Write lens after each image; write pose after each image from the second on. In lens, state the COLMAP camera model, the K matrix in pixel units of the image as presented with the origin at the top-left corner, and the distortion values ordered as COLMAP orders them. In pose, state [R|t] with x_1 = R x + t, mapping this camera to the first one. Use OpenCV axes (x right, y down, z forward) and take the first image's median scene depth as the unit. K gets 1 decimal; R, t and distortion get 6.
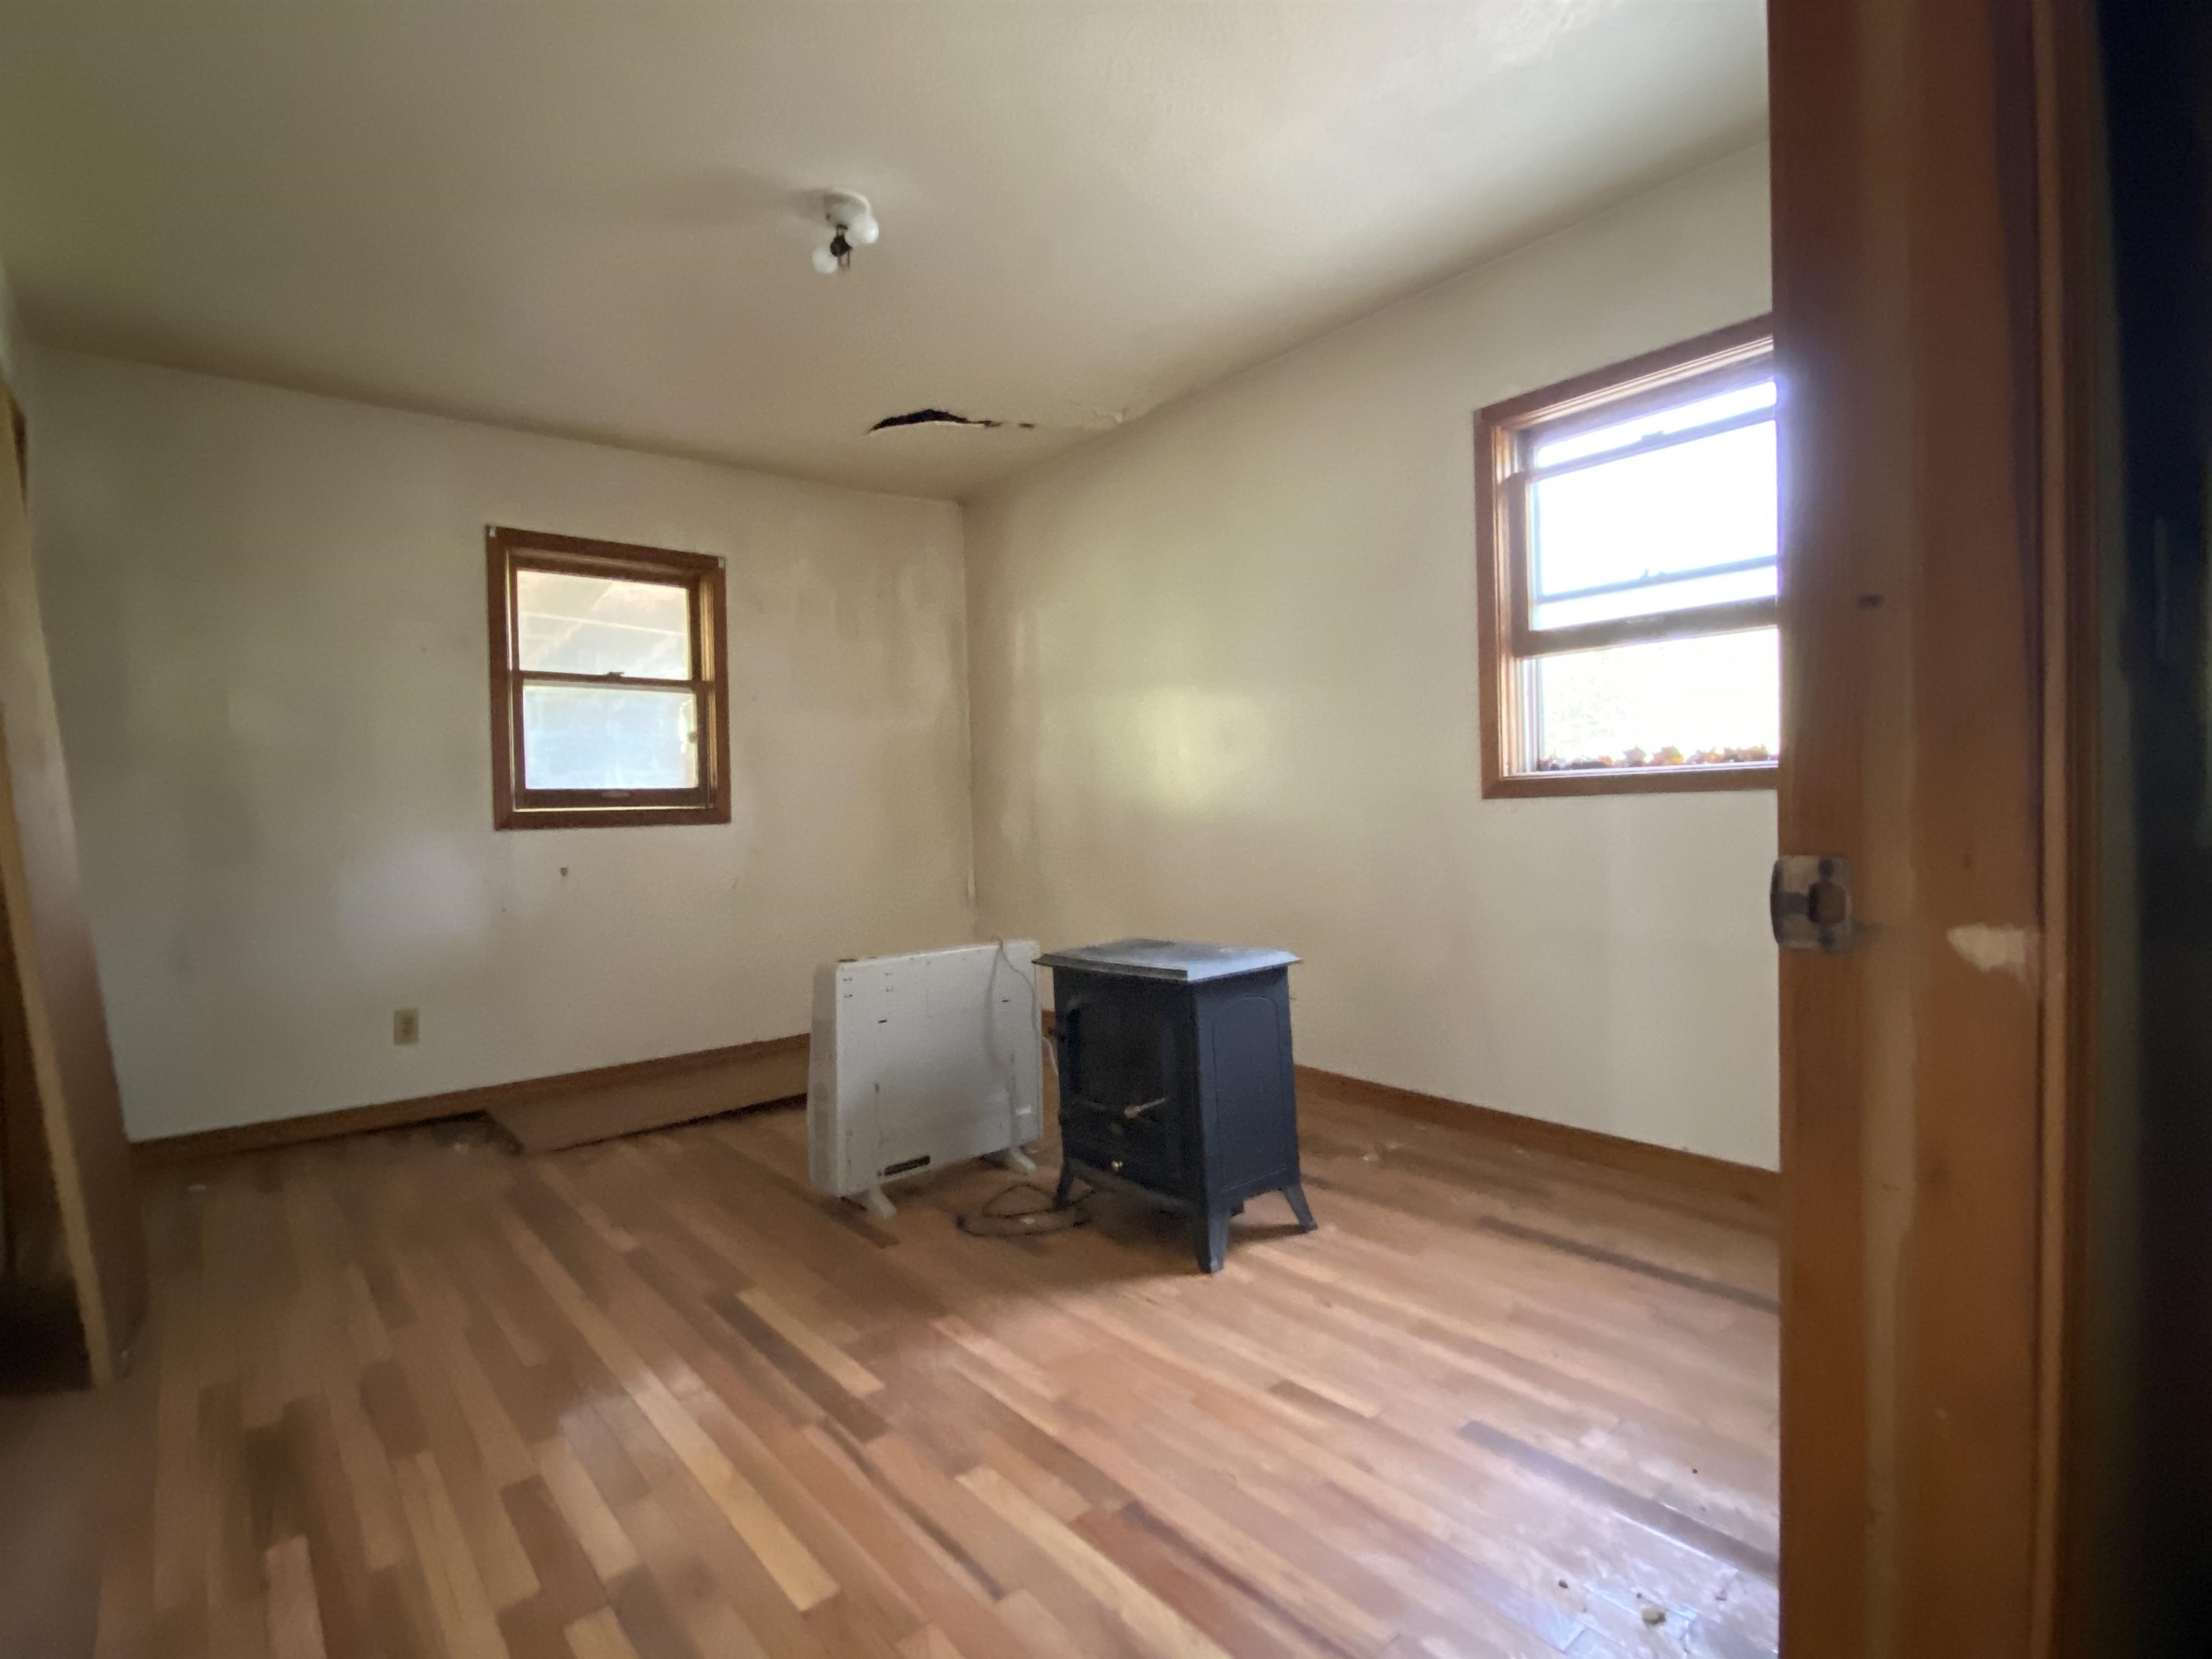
lens RADIAL K [[1075.3, 0, 1056.4], [0, 1075.3, 825.2], [0, 0, 1]] dist [0.015329, -0.019914]
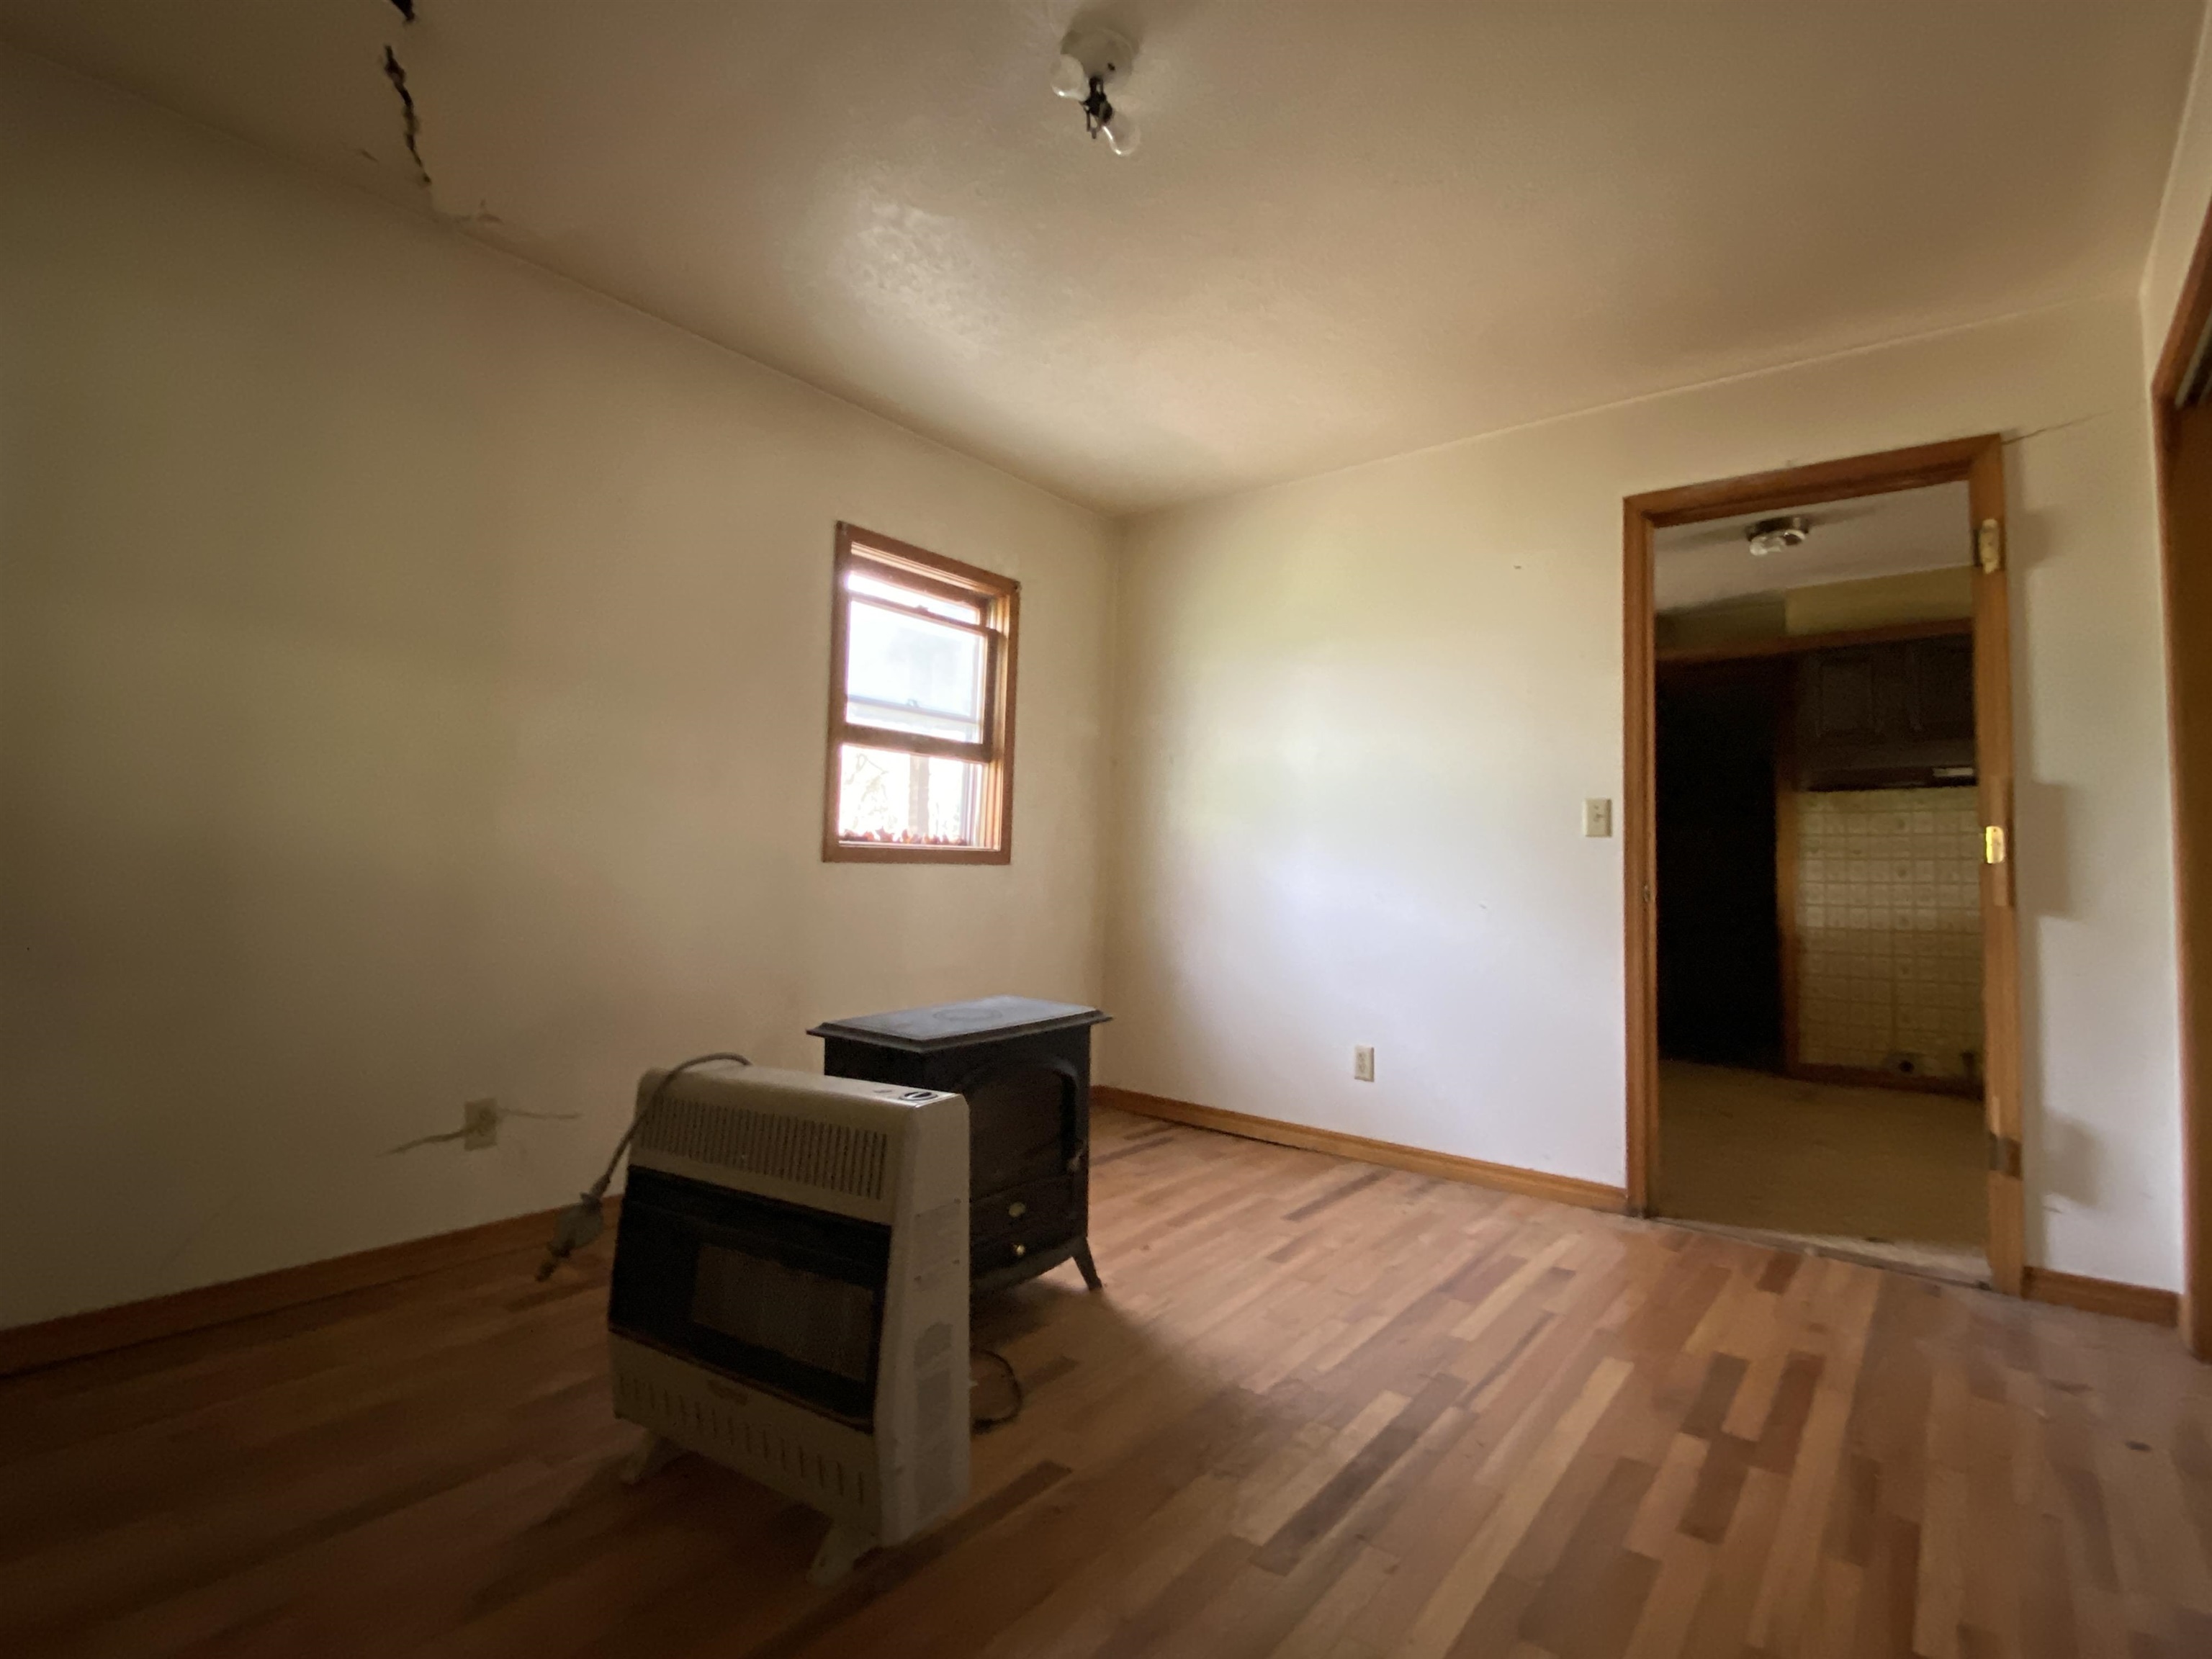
lens RADIAL K [[1139.3, 0, 1068.2], [0, 1139.3, 815.9], [0, 0, 1]] dist [-0.001094, -0.000141]
pose [[-0.233749, 0.062686, 0.970274, -1.276929], [0.005397, 0.997988, -0.063176, 0.003670], [-0.972282, -0.009531, -0.233617, 1.626339]]
